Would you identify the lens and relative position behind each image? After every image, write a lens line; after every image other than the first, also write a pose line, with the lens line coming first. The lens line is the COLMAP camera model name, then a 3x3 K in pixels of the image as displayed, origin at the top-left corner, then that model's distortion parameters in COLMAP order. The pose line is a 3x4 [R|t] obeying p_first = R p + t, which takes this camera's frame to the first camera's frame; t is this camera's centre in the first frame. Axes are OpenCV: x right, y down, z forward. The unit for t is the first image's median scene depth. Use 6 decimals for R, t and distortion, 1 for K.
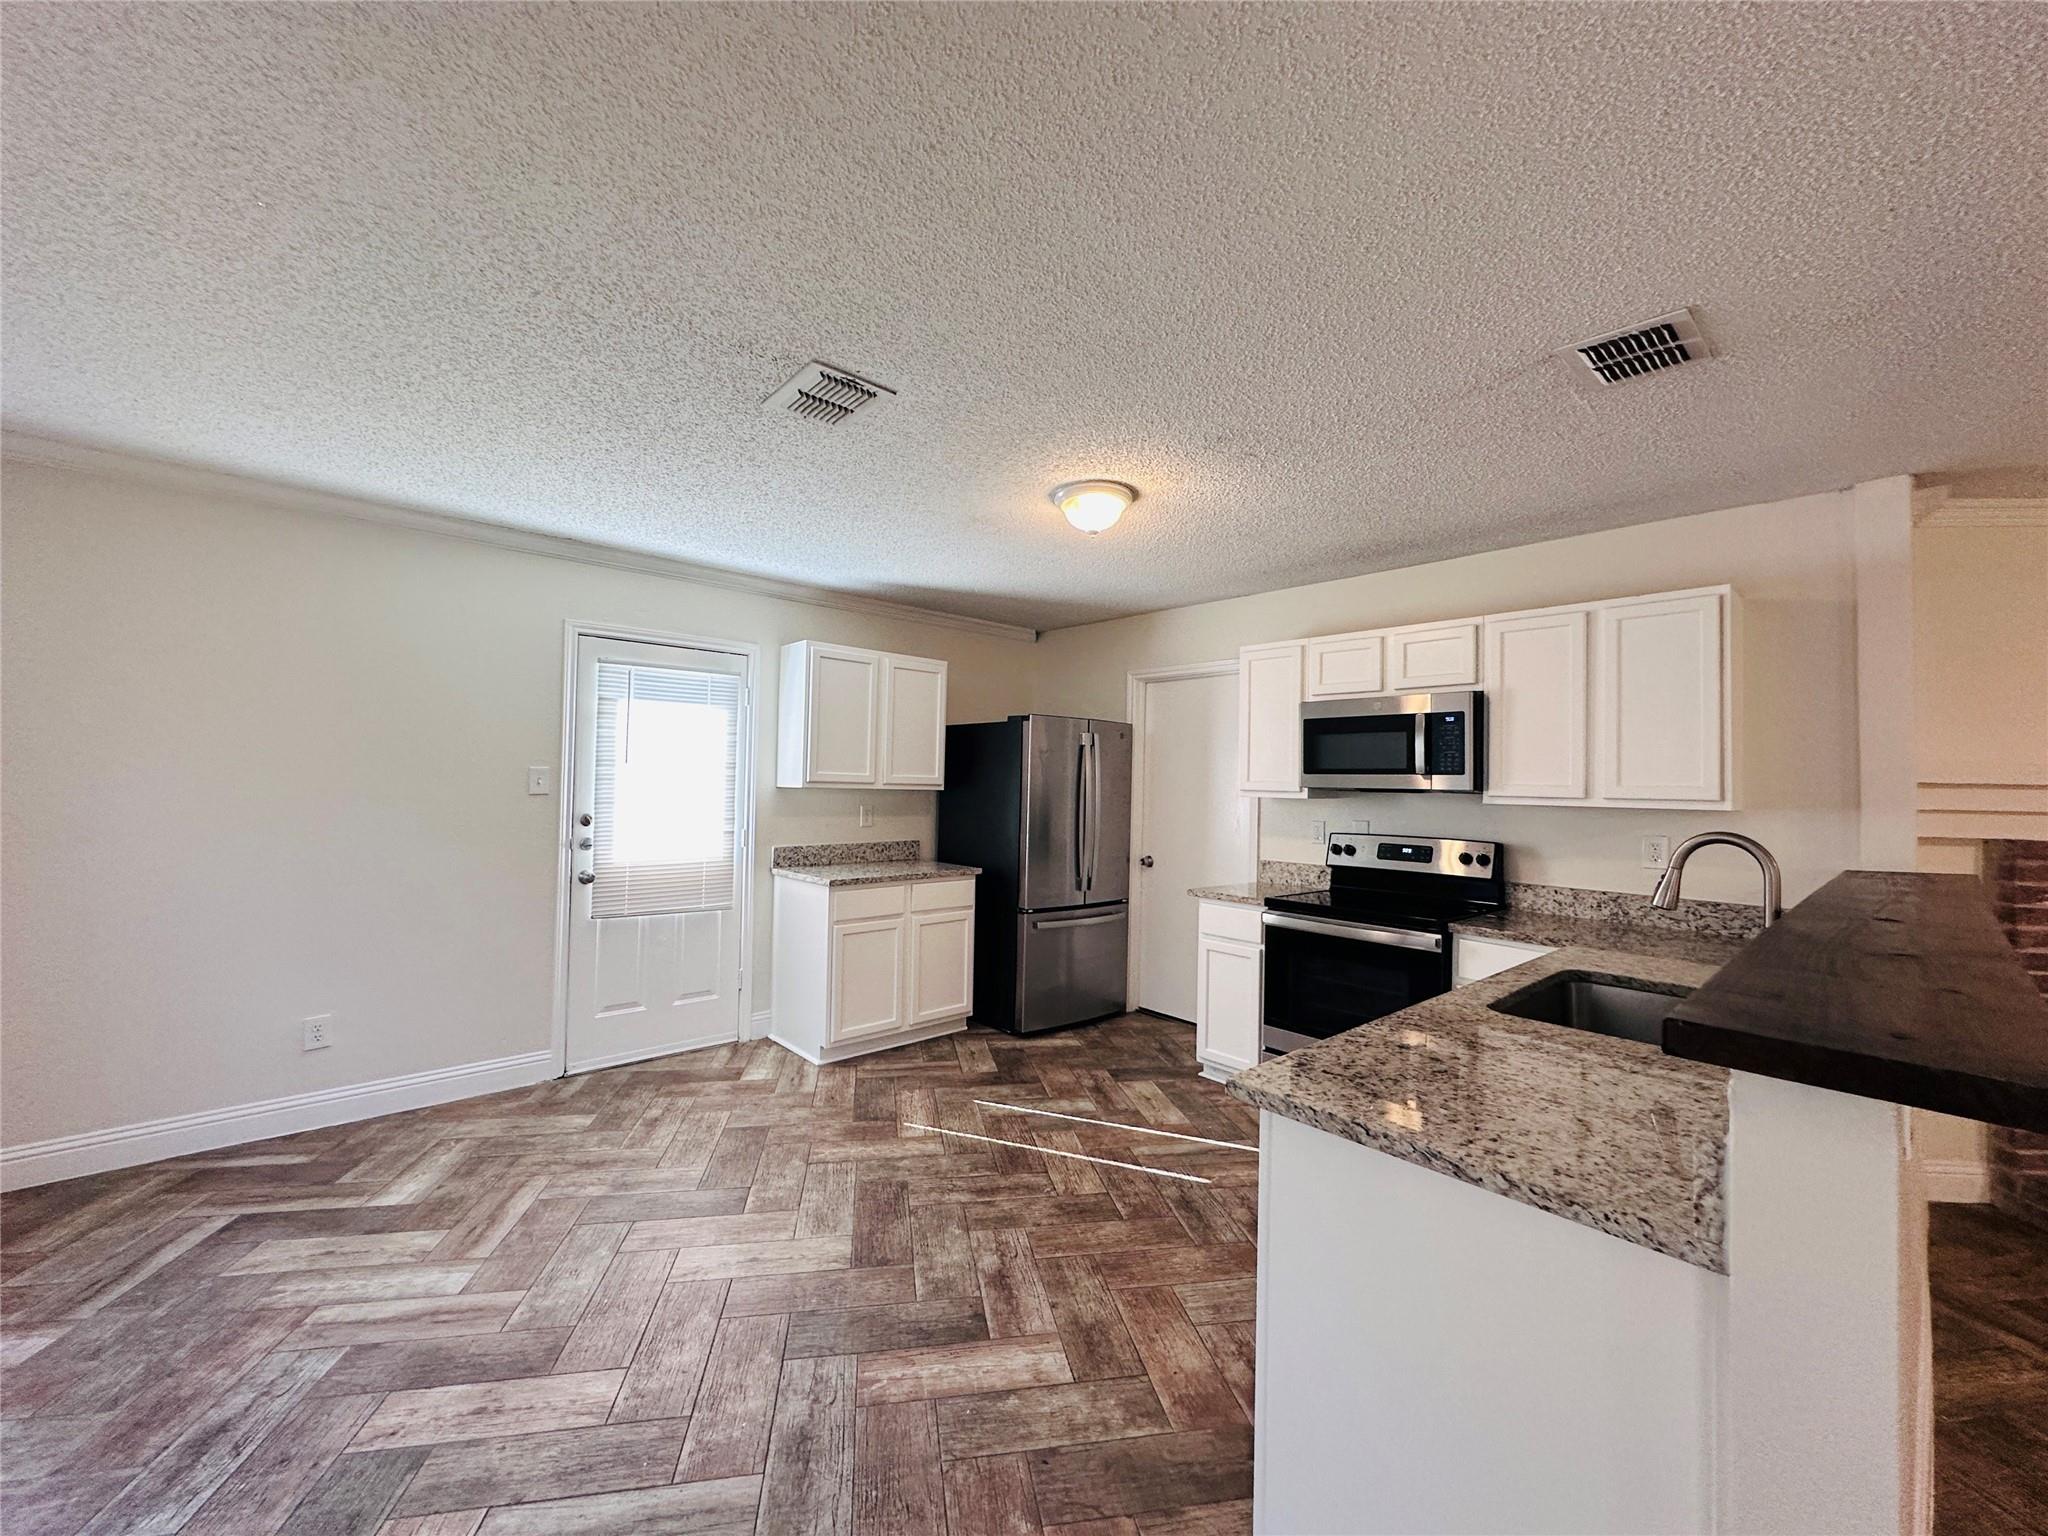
lens RADIAL K [[814.8, 0, 1024.0], [0, 814.8, 768.0], [0, 0, 1]] dist [-0.000935, -0.000117]
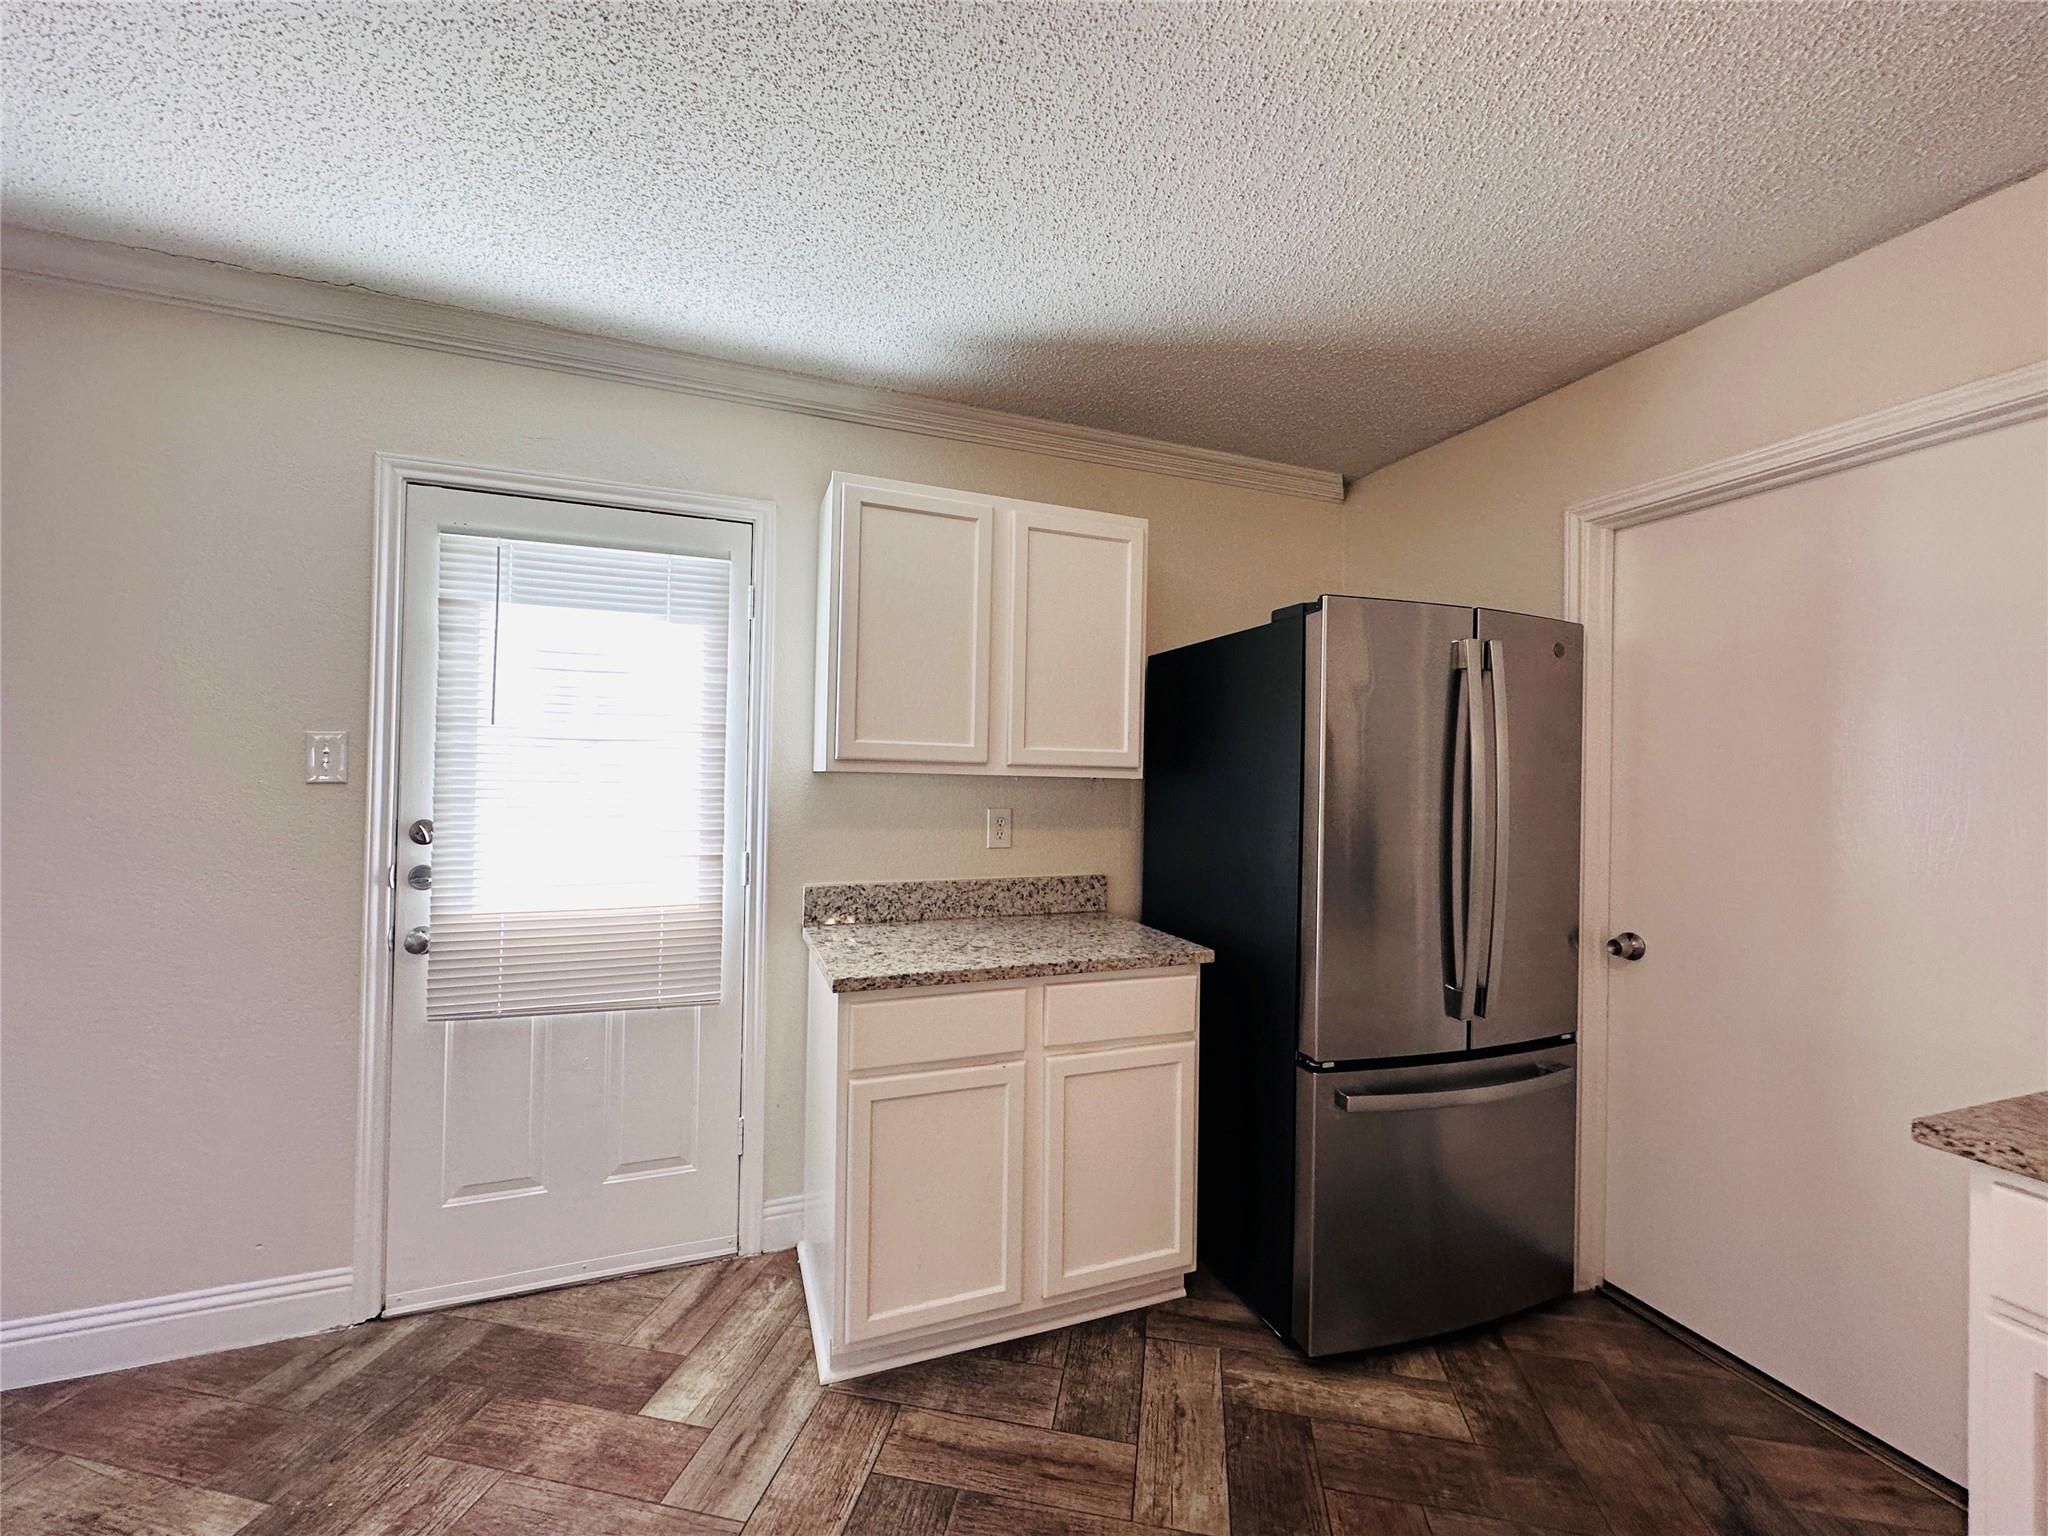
lens RADIAL K [[814.8, 0, 1024.0], [0, 814.8, 768.0], [0, 0, 1]] dist [-0.000935, -0.000117]
pose [[0.931811, -0.008328, -0.362847, 0.015144], [0.008207, 0.999965, -0.001874, 0.022305], [0.362850, -0.001231, 0.931847, 0.546968]]
